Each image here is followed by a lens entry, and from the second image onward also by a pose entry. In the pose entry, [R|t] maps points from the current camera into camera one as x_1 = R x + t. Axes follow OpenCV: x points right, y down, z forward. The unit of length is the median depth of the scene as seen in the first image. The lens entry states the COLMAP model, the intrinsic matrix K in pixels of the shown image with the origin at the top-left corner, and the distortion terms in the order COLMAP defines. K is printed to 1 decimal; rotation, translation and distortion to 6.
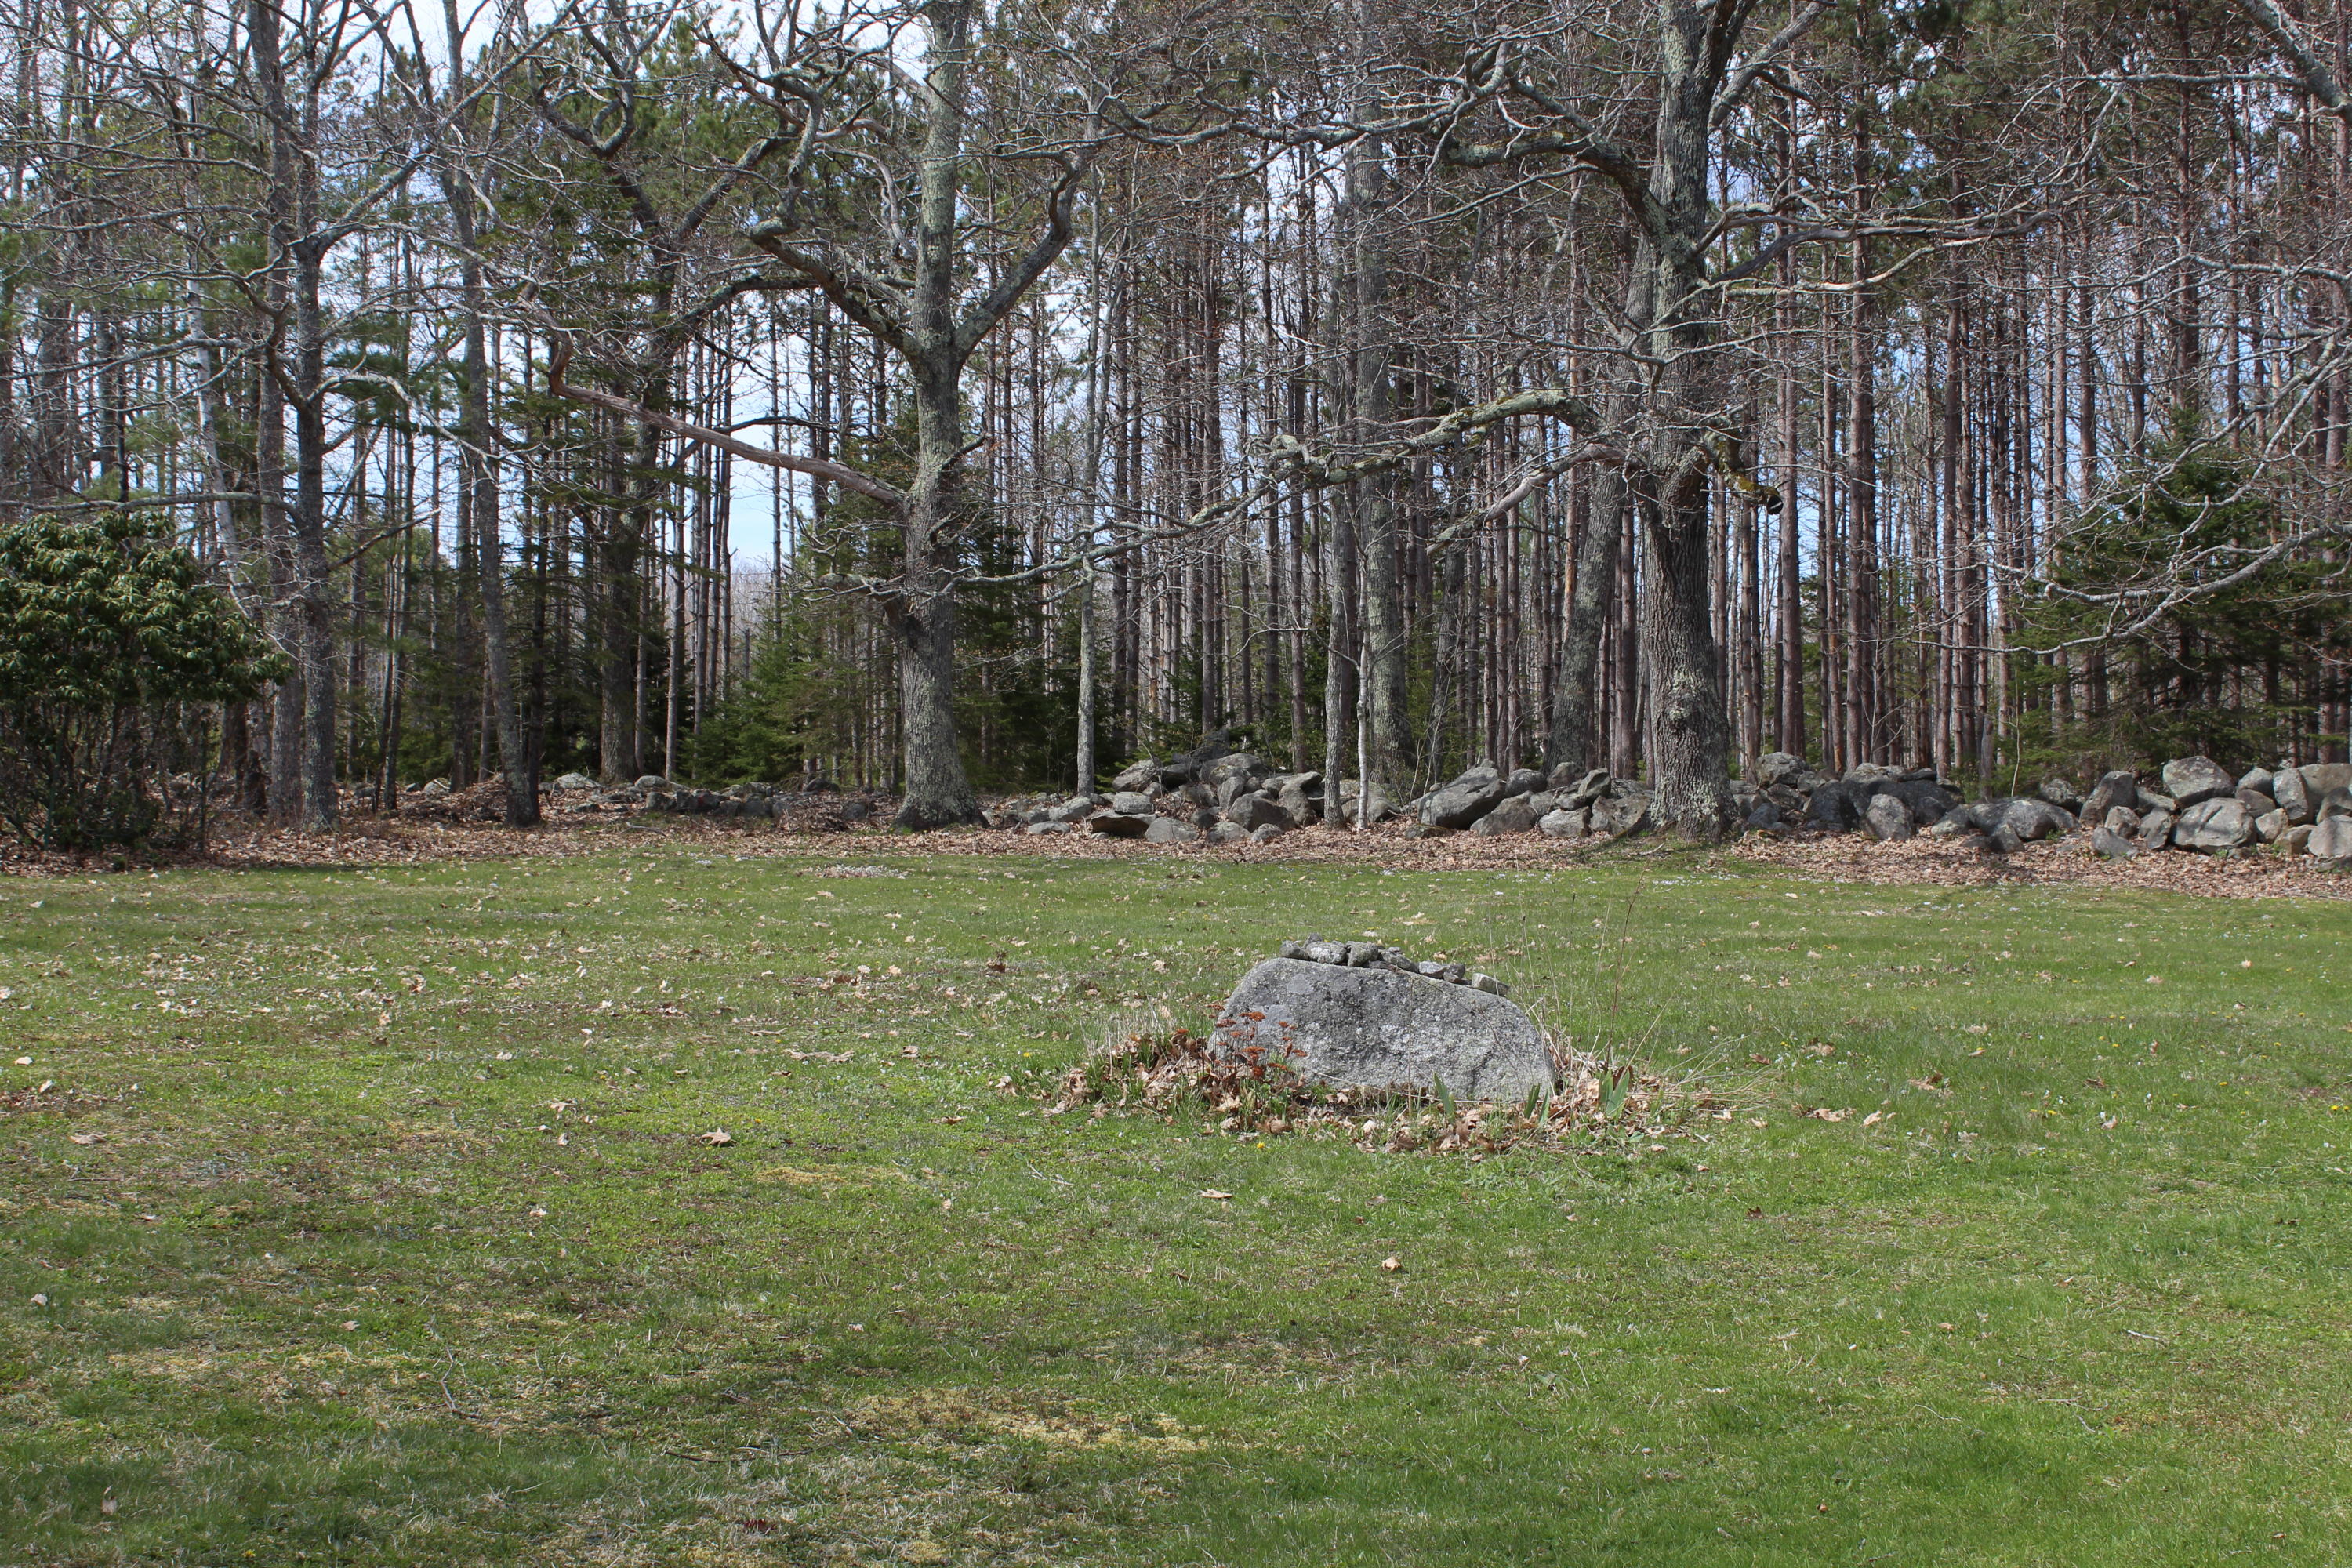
lens RADIAL K [[3265.8, 0, 1165.4], [0, 3265.8, 793.3], [0, 0, 1]] dist [-0.049603, 0.060720]
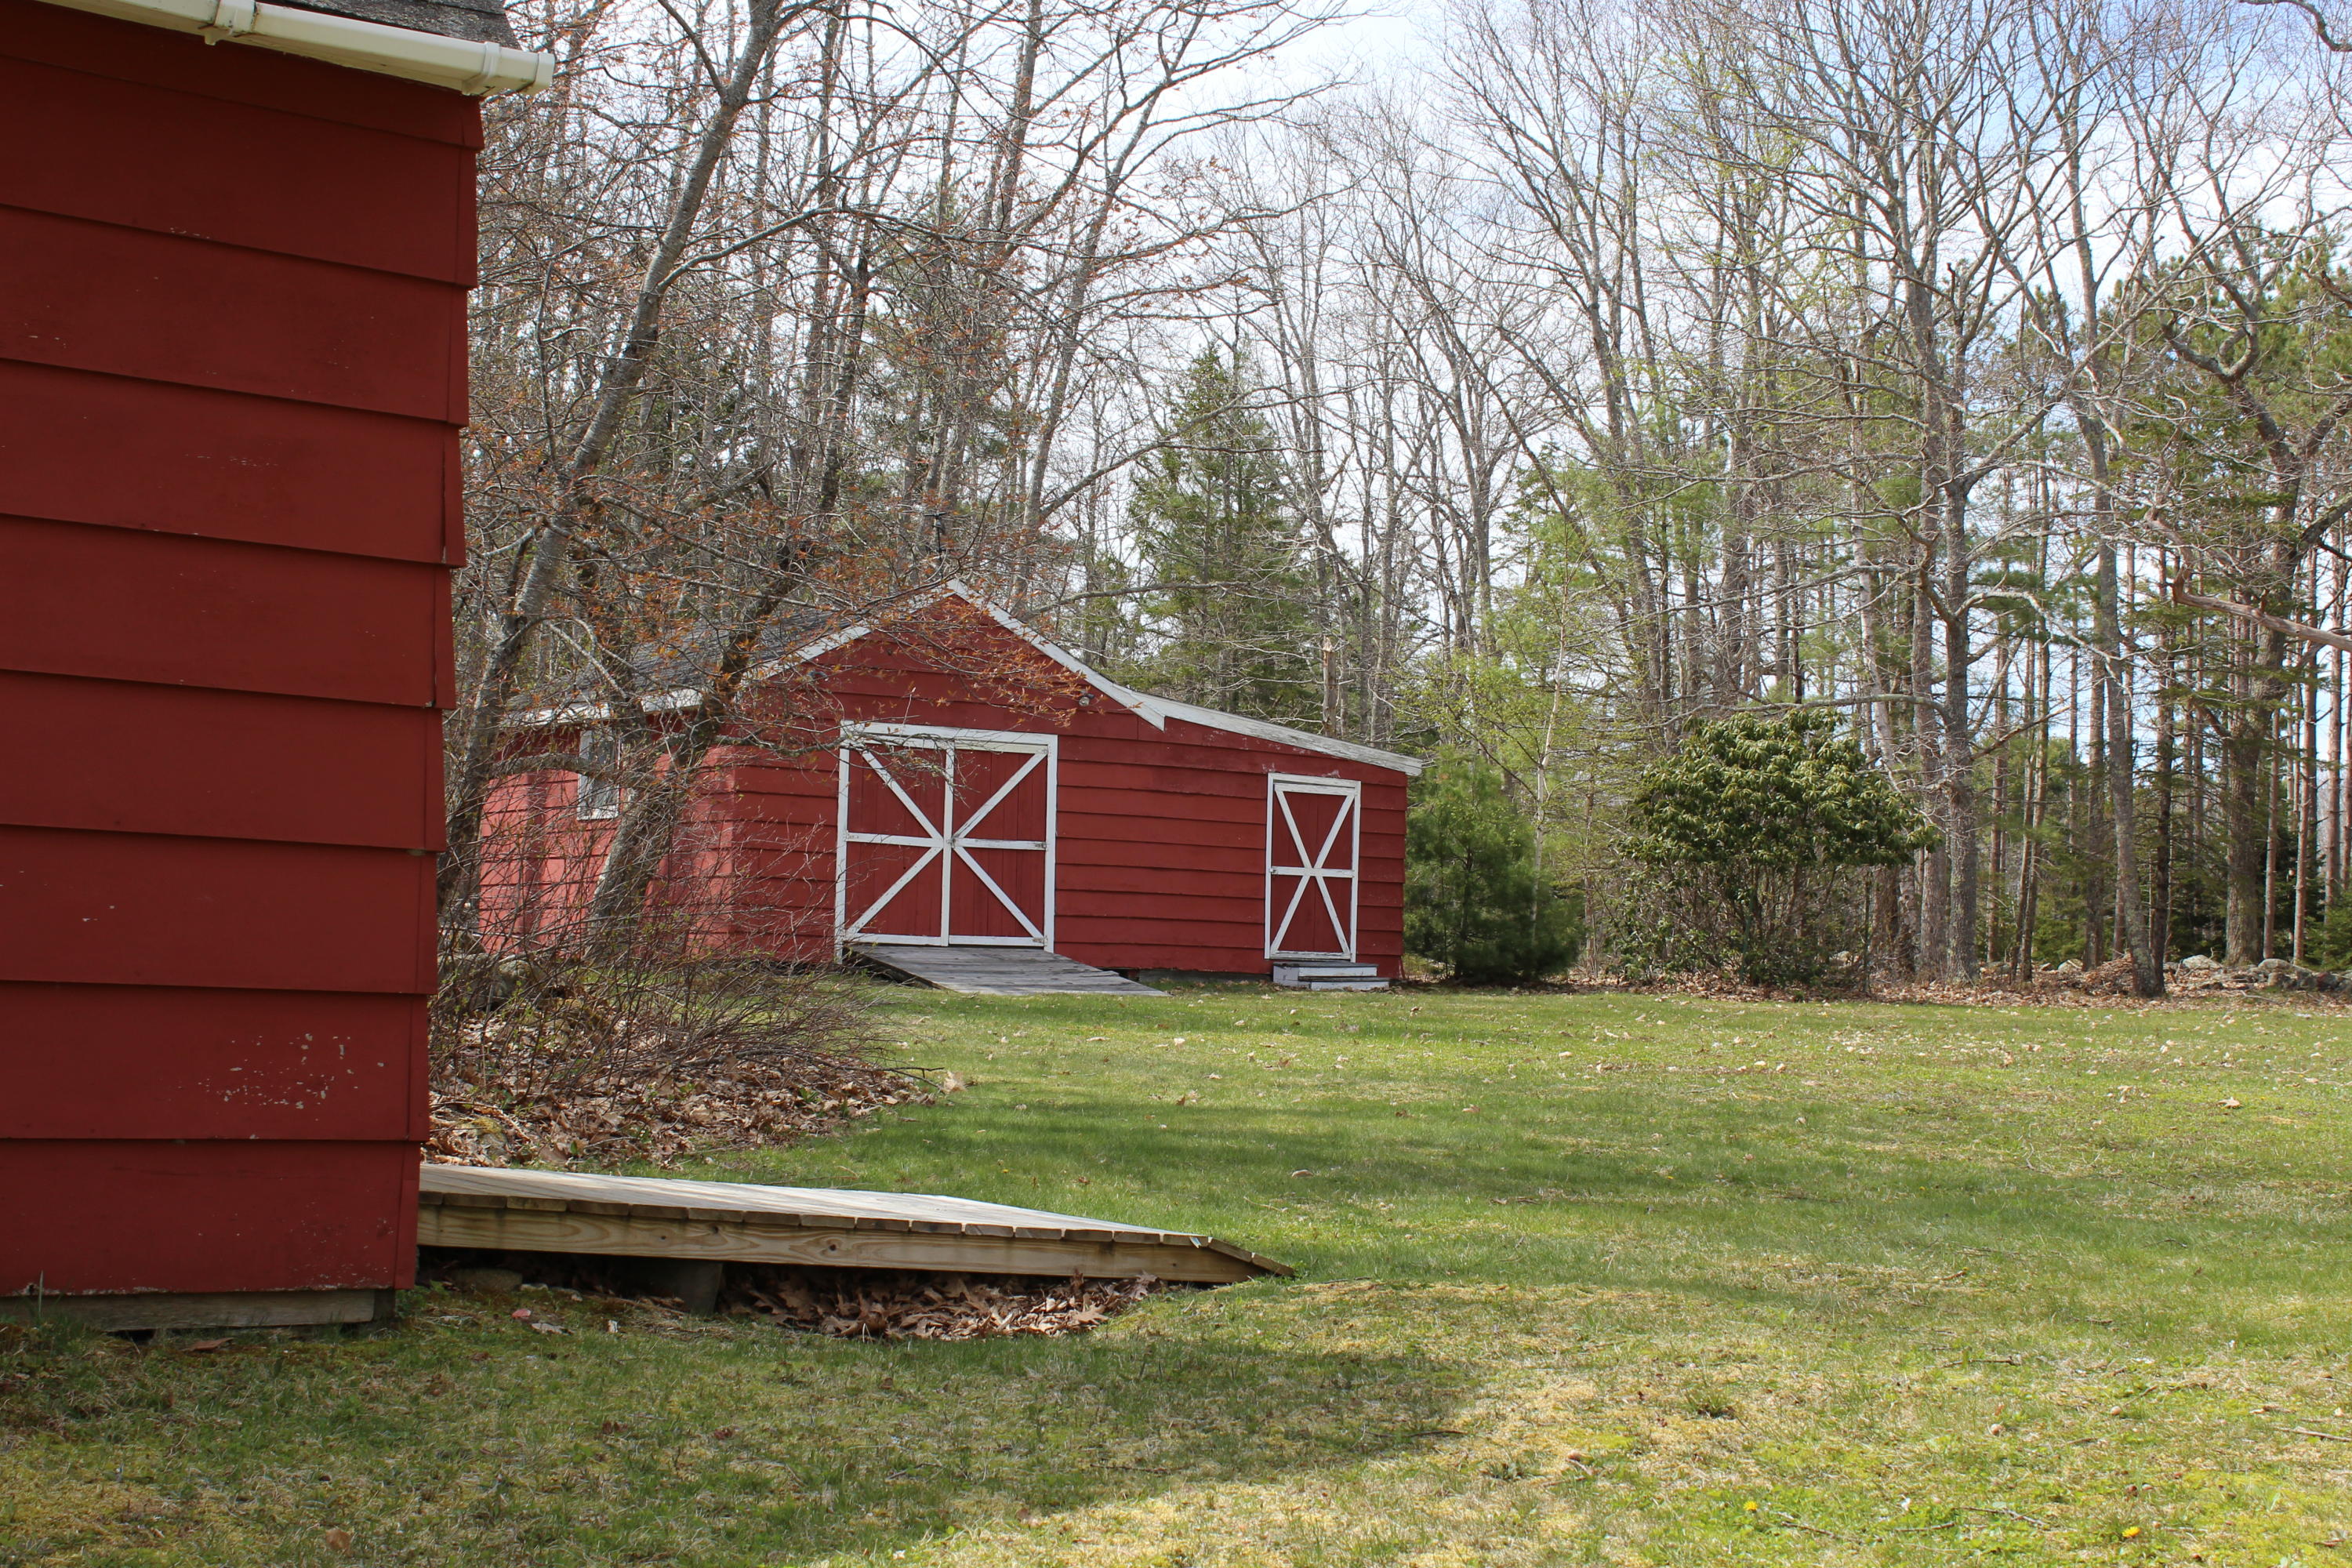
lens RADIAL K [[3265.8, 0, 1165.4], [0, 3265.8, 793.3], [0, 0, 1]] dist [-0.049603, 0.060720]
pose [[0.880286, -0.006380, -0.474400, 0.028812], [-0.024761, 0.997929, -0.059367, 0.013728], [0.473796, 0.064006, 0.878306, -0.110653]]
